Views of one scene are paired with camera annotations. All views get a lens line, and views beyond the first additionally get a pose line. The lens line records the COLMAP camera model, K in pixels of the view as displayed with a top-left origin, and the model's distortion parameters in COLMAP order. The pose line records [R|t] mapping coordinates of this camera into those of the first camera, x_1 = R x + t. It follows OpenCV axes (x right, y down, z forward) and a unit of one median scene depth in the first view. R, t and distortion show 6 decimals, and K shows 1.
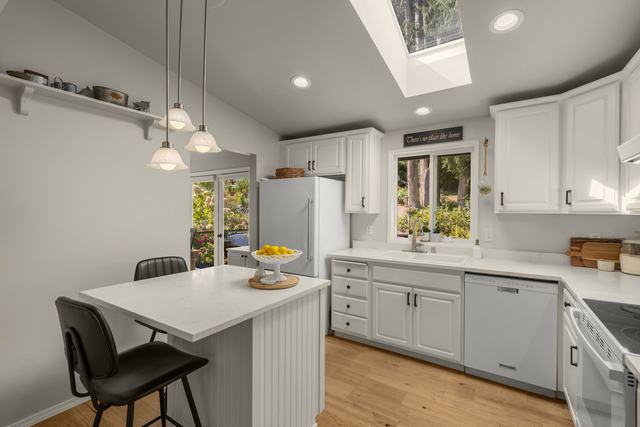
lens RADIAL K [[281.4, 0, 322.1], [0, 281.4, 213.9], [0, 0, 1]] dist [0.004557, -0.001412]
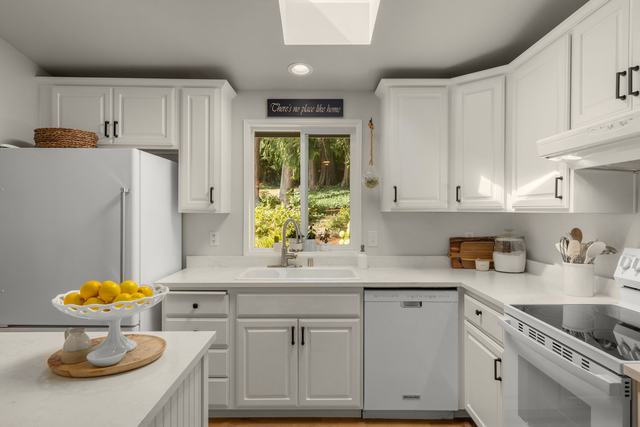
lens RADIAL K [[387.5, 0, 318.0], [0, 387.5, 214.6], [0, 0, 1]] dist [0.010011, -0.001571]
pose [[0.841109, -0.010010, 0.540773, -0.155917], [0.008327, 0.999950, 0.005558, -0.001678], [-0.540801, -0.000172, 0.841150, 0.161513]]
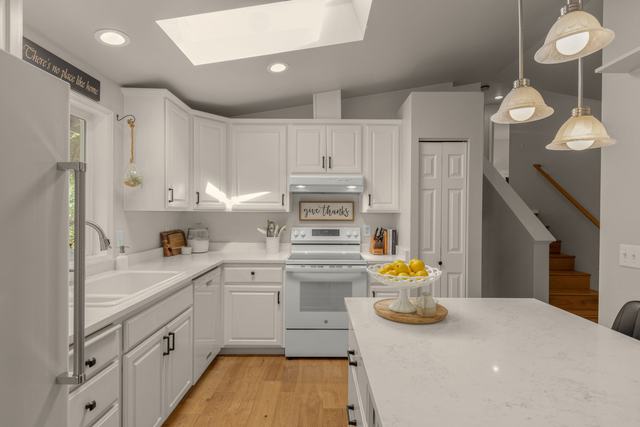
lens RADIAL K [[324.0, 0, 321.3], [0, 324.0, 212.8], [0, 0, 1]] dist [0.000129, -0.000537]
pose [[-0.544173, -0.013348, 0.838867, -0.498955], [-0.002664, 0.999896, 0.014182, -0.011968], [-0.838969, 0.005483, -0.544152, 1.105136]]
